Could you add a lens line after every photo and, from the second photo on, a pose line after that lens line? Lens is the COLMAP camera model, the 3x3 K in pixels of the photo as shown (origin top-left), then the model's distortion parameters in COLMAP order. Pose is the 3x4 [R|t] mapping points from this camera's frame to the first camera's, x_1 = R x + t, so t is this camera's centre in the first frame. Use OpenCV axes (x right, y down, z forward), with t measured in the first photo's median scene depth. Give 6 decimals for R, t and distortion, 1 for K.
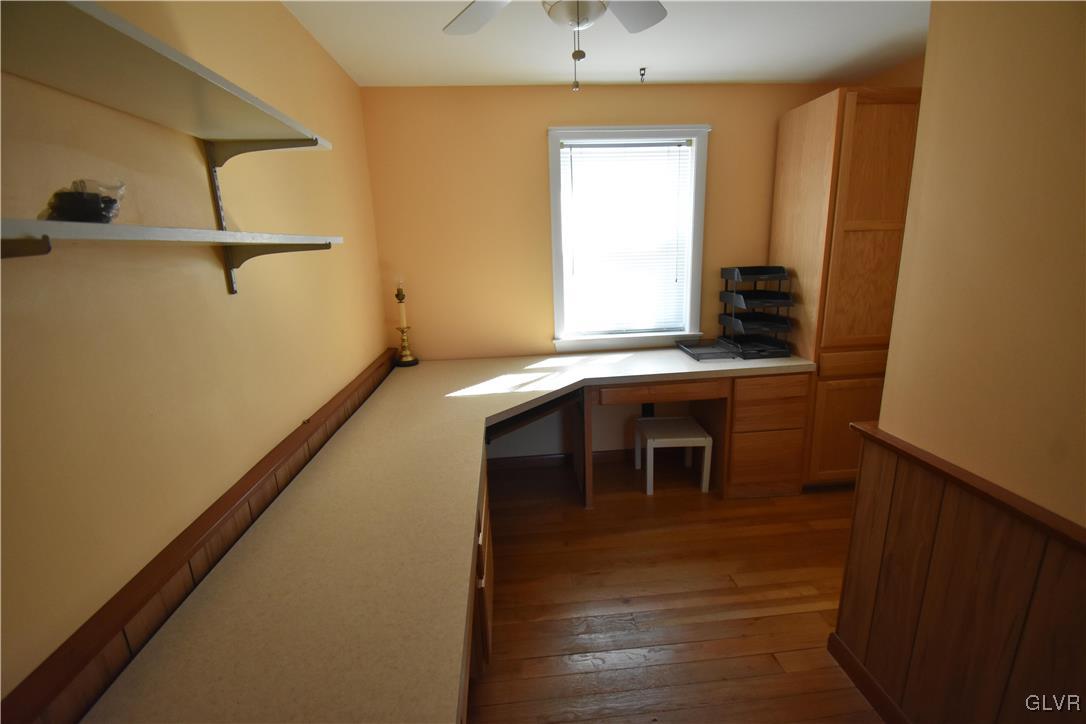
lens RADIAL K [[481.3, 0, 548.1], [0, 481.3, 357.0], [0, 0, 1]] dist [-0.001545, -0.013035]
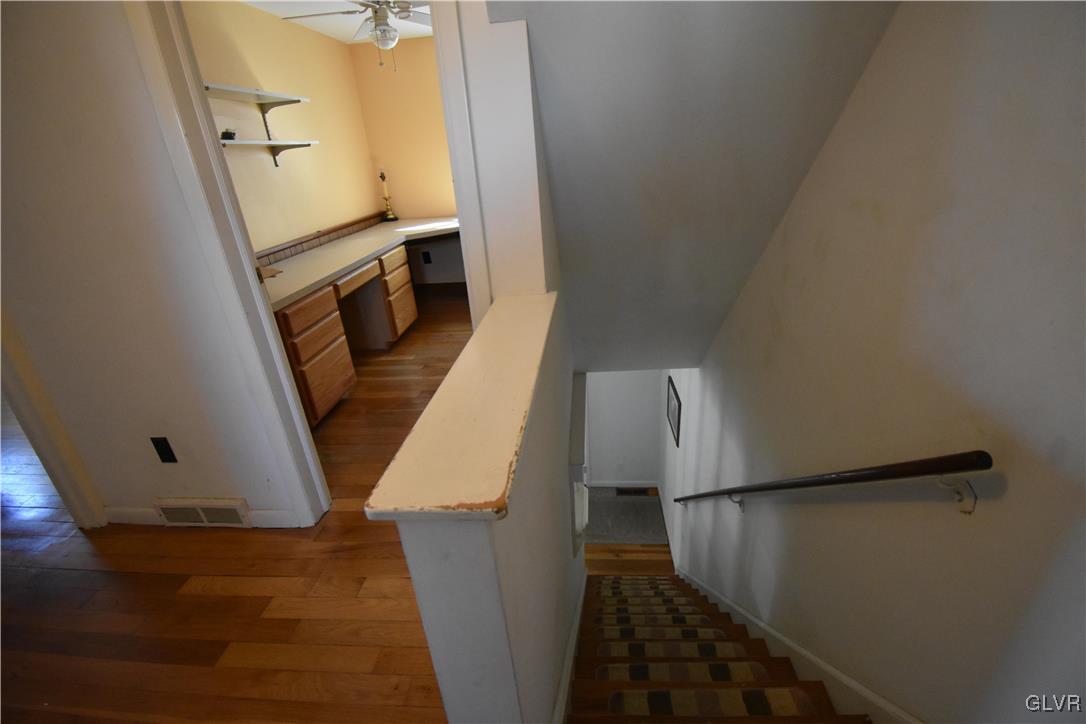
lens RADIAL K [[481.3, 0, 552.4], [0, 481.3, 366.7], [0, 0, 1]] dist [-0.001545, -0.013035]
pose [[0.987127, 0.044151, -0.153723, 1.212954], [-0.011978, 0.978851, 0.204223, 0.368763], [0.159489, -0.199753, 0.966779, -1.425793]]
